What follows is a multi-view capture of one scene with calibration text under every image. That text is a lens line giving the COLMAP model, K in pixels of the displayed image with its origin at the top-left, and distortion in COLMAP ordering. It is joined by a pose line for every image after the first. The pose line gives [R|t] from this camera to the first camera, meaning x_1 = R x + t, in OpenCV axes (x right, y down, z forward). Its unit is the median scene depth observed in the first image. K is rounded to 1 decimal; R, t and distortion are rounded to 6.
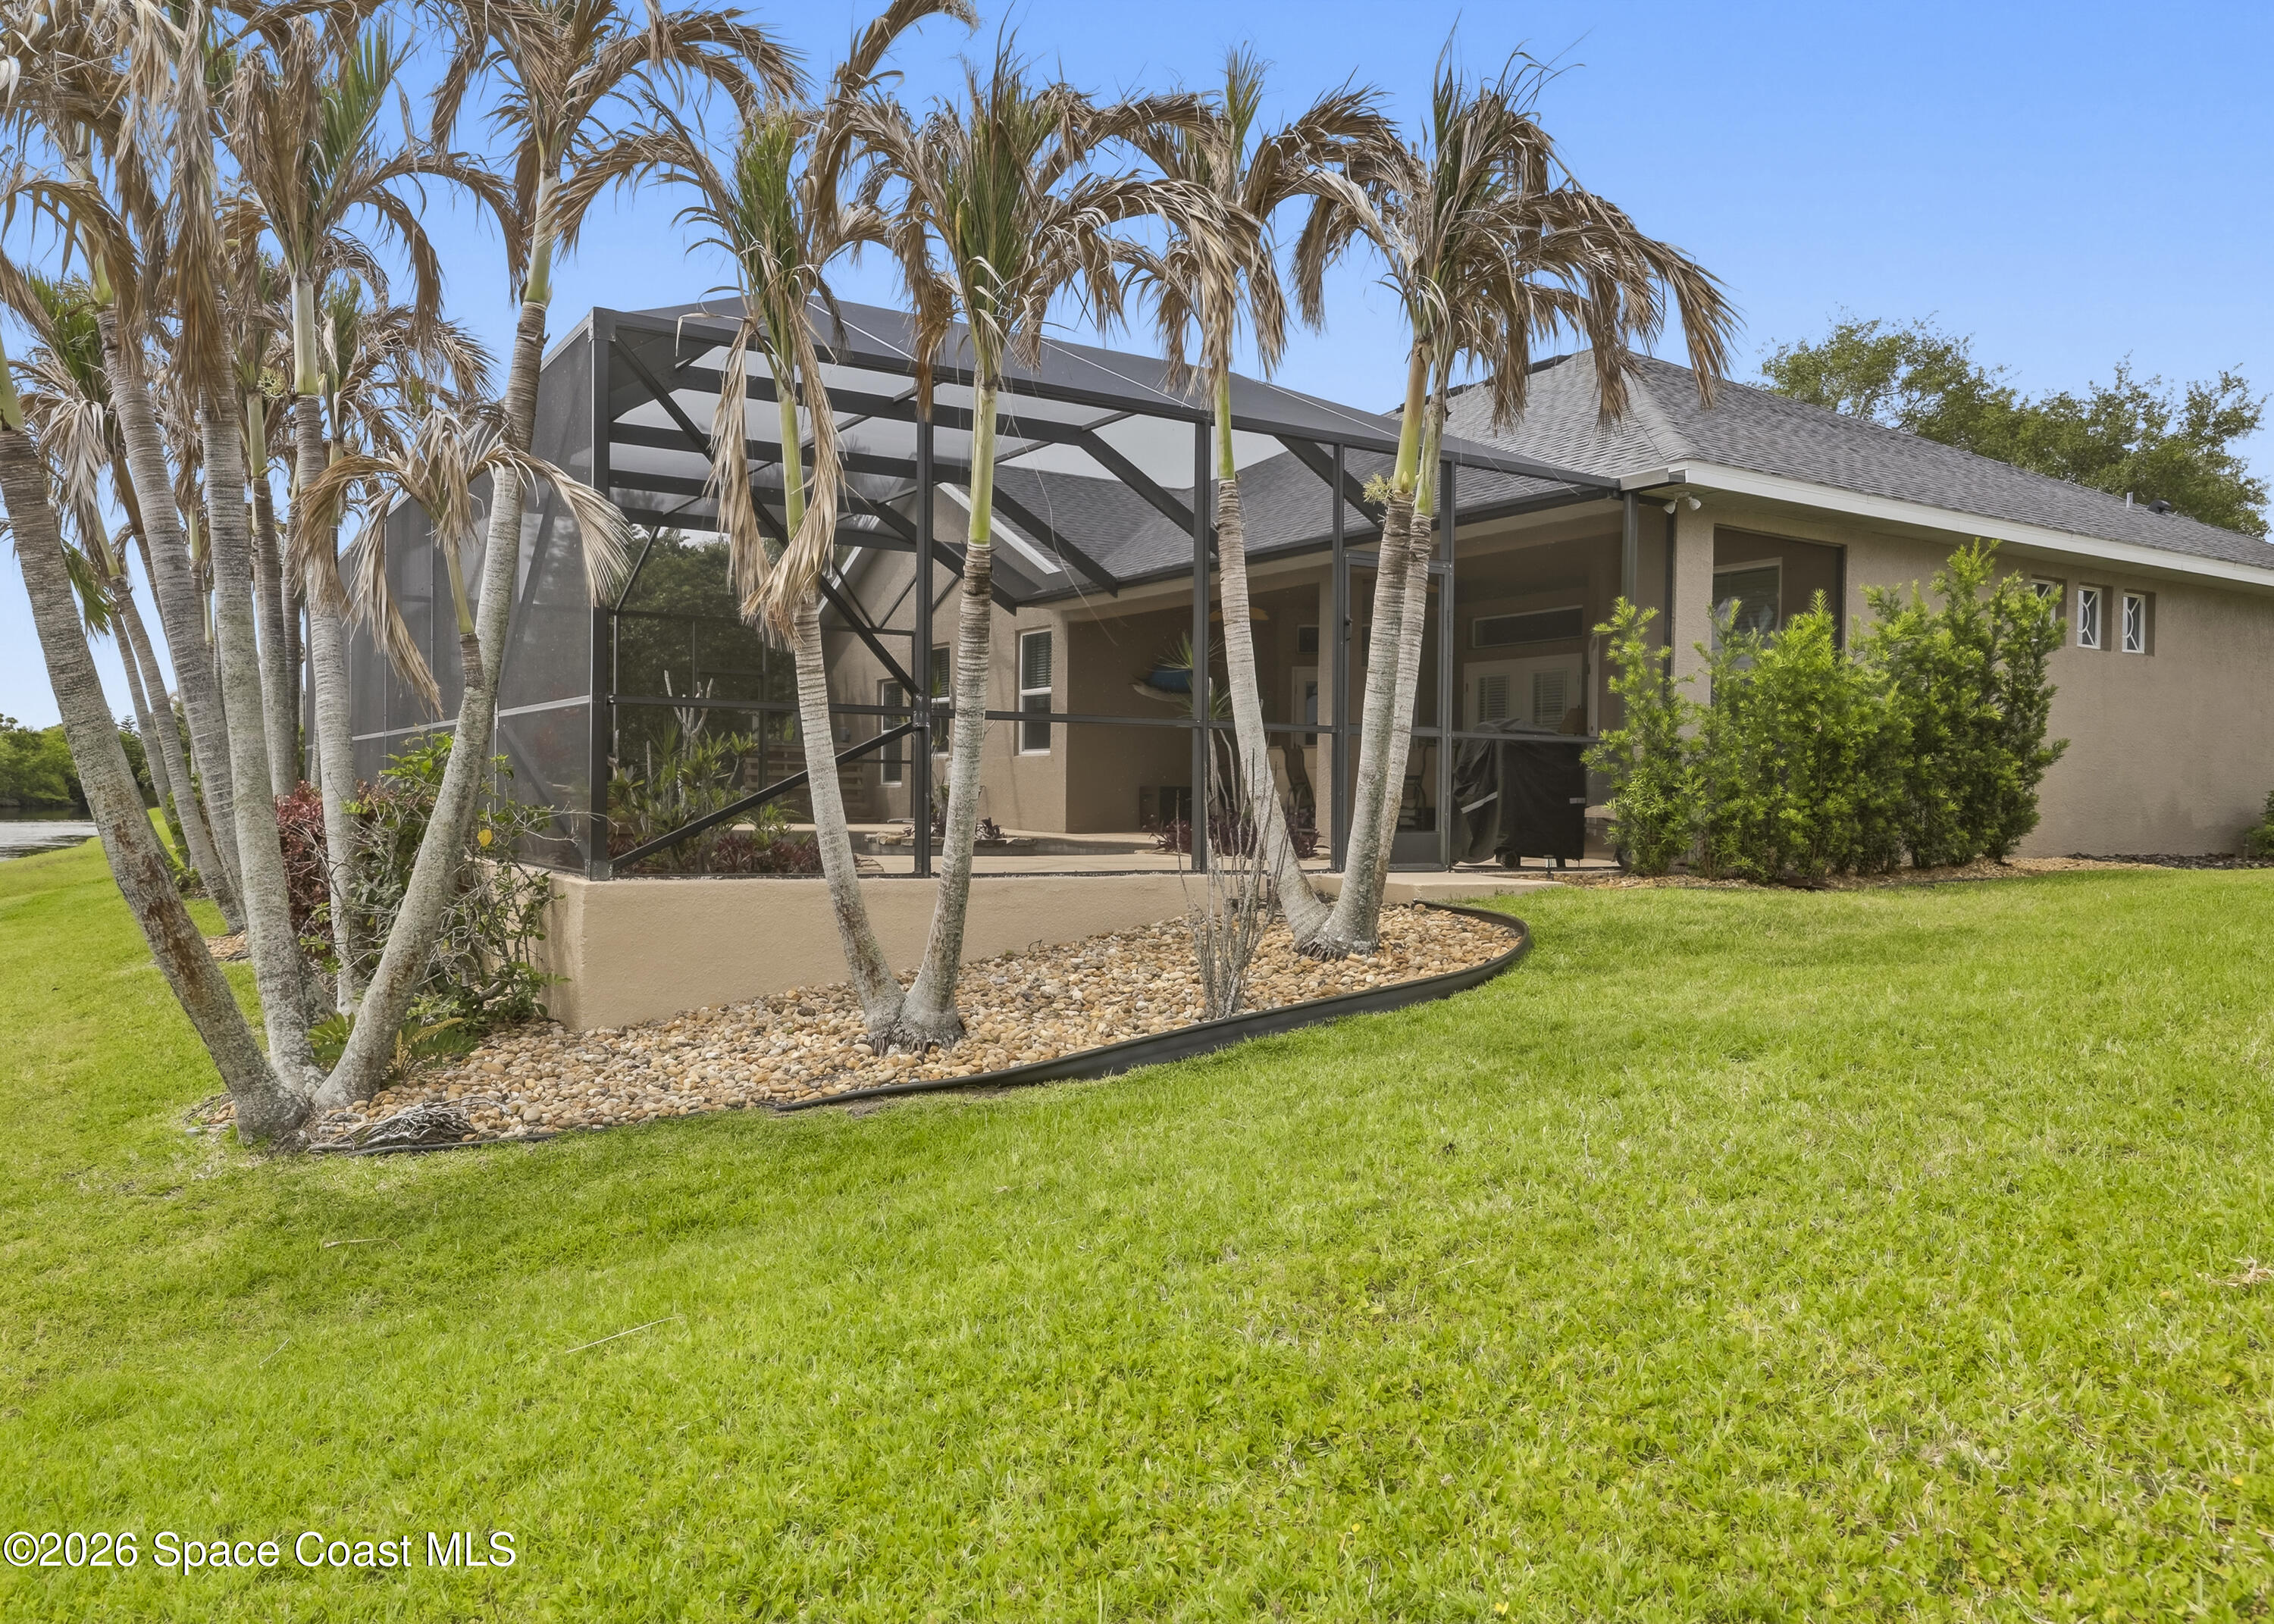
lens RADIAL K [[1635.8, 0, 1143.9], [0, 1635.8, 858.2], [0, 0, 1]] dist [0.006551, 0.001679]
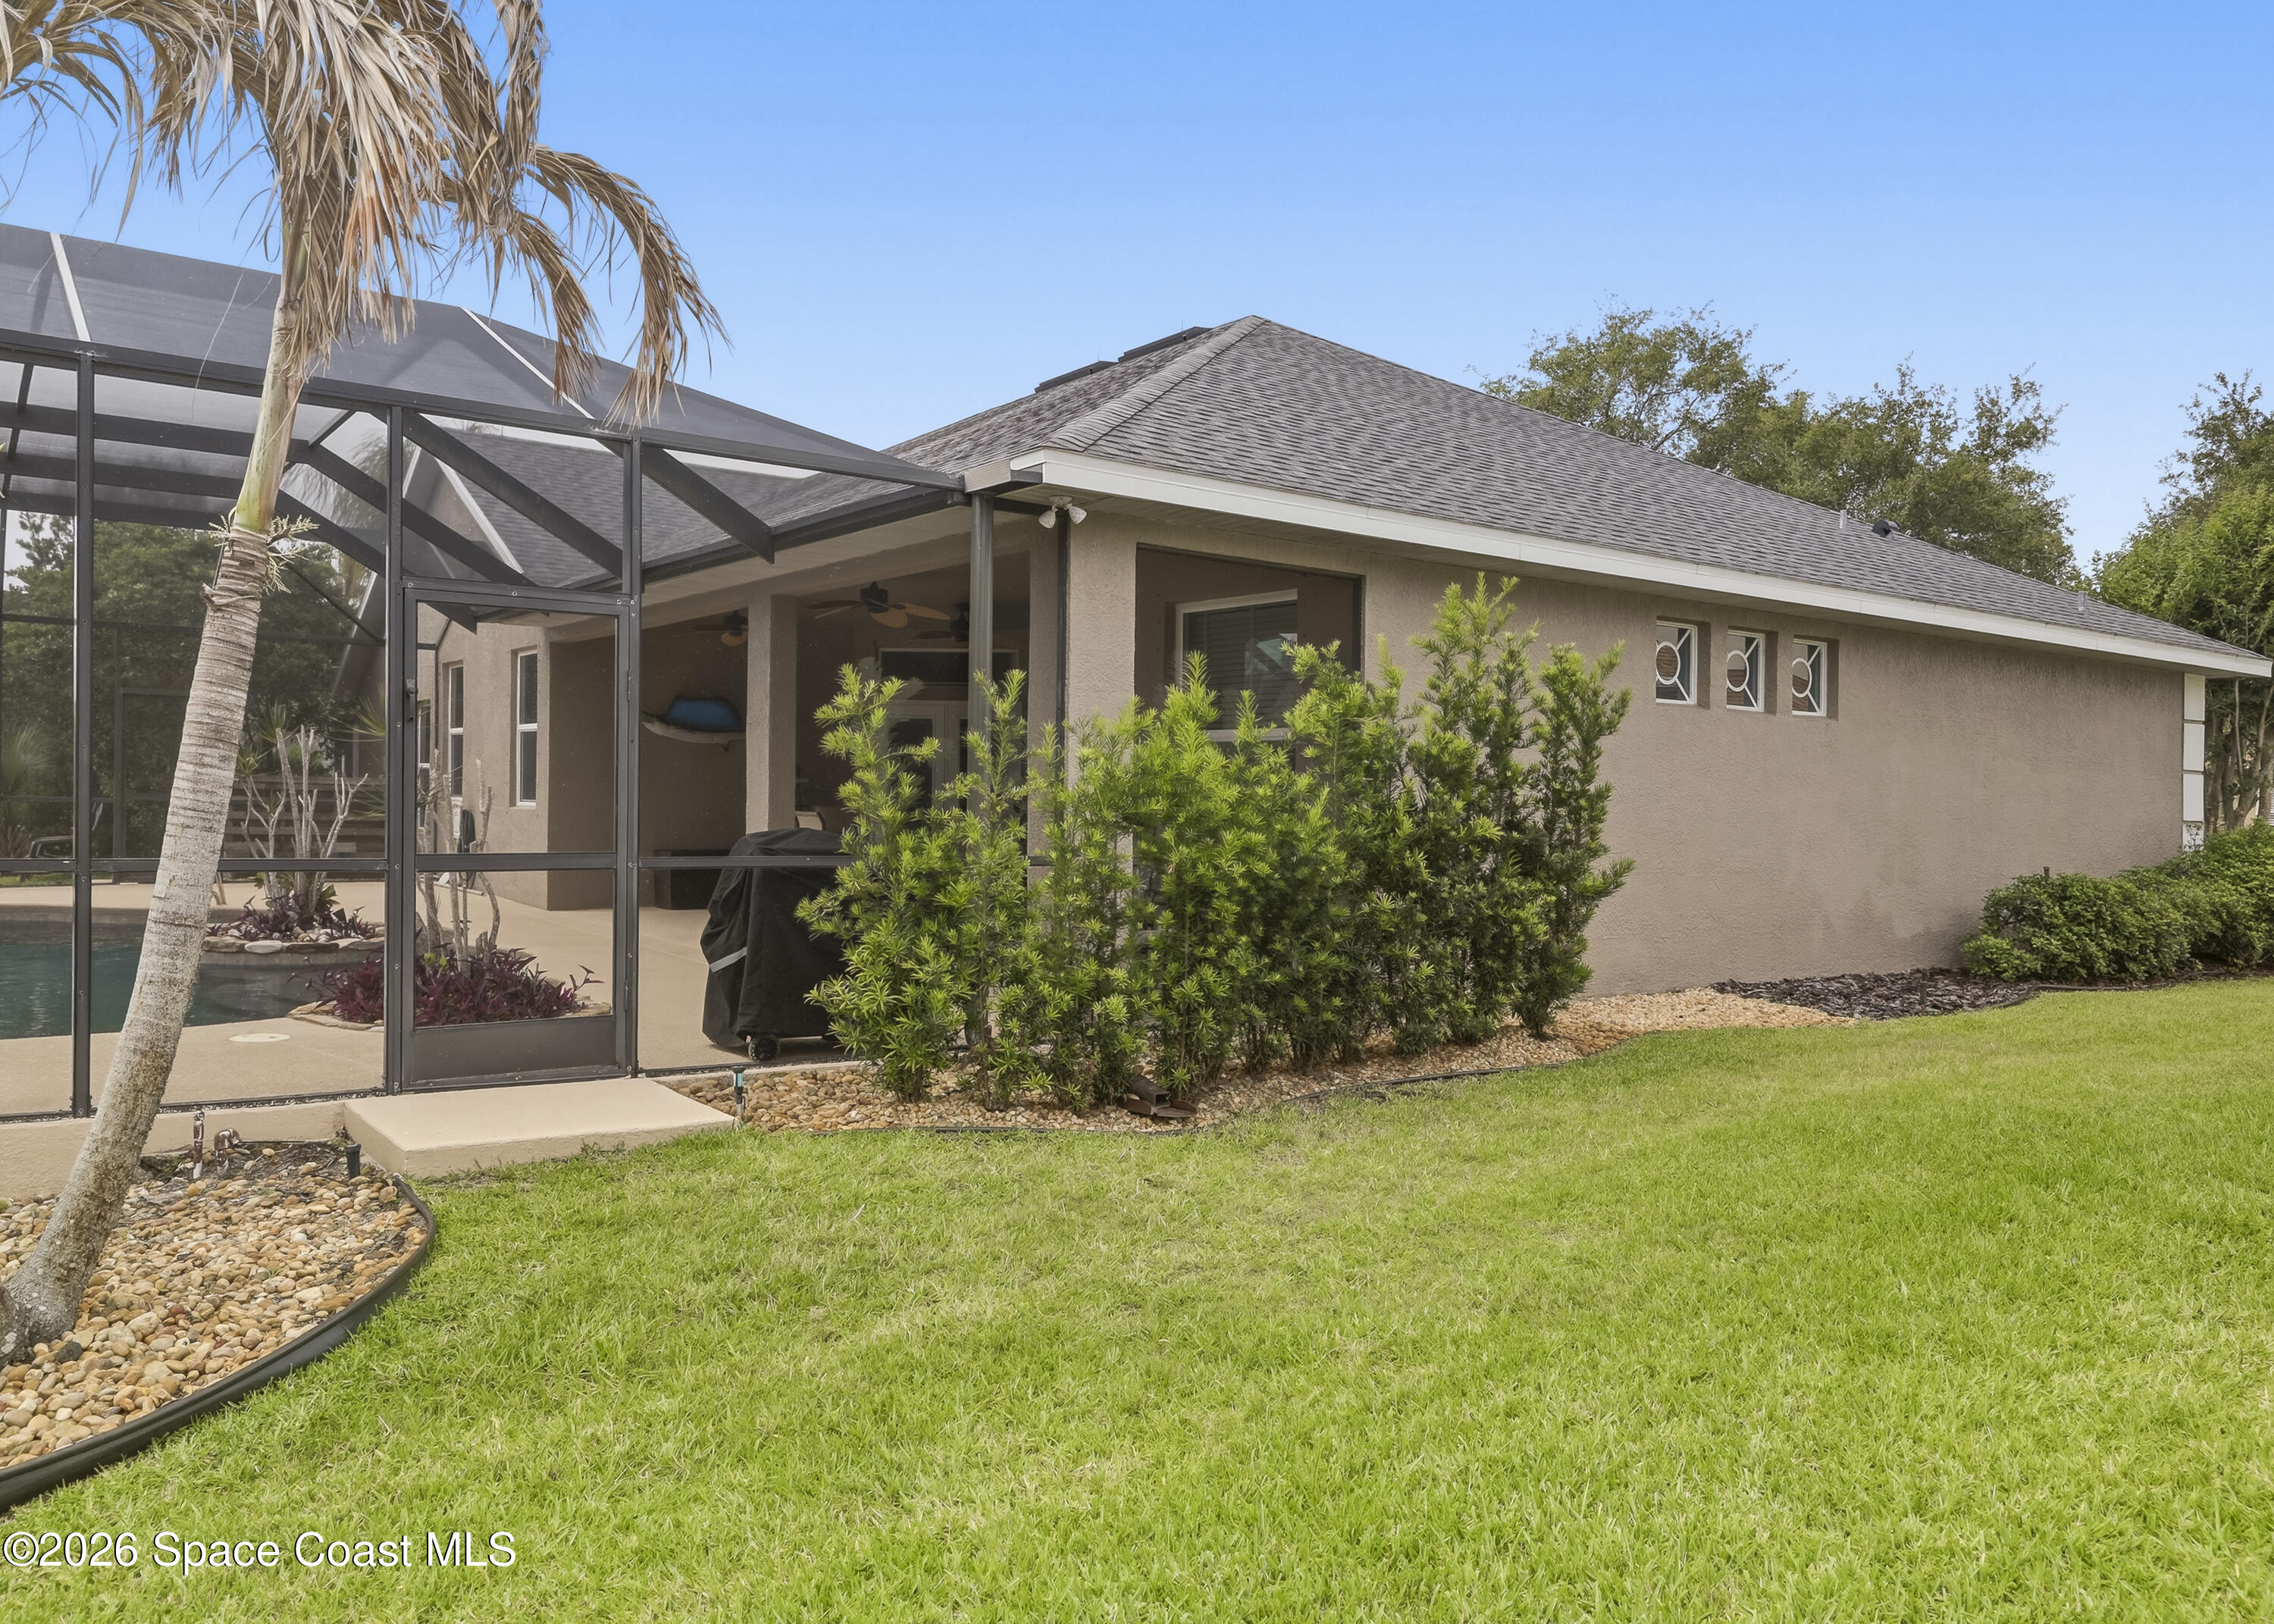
lens RADIAL K [[1692.3, 0, 1137.0], [0, 1692.3, 812.0], [0, 0, 1]] dist [0.010592, 0.003553]
pose [[0.997727, 0.011356, 0.066415, 0.180468], [-0.009397, 0.999514, -0.029737, -0.041347], [-0.066721, 0.029046, 0.997349, 0.172614]]
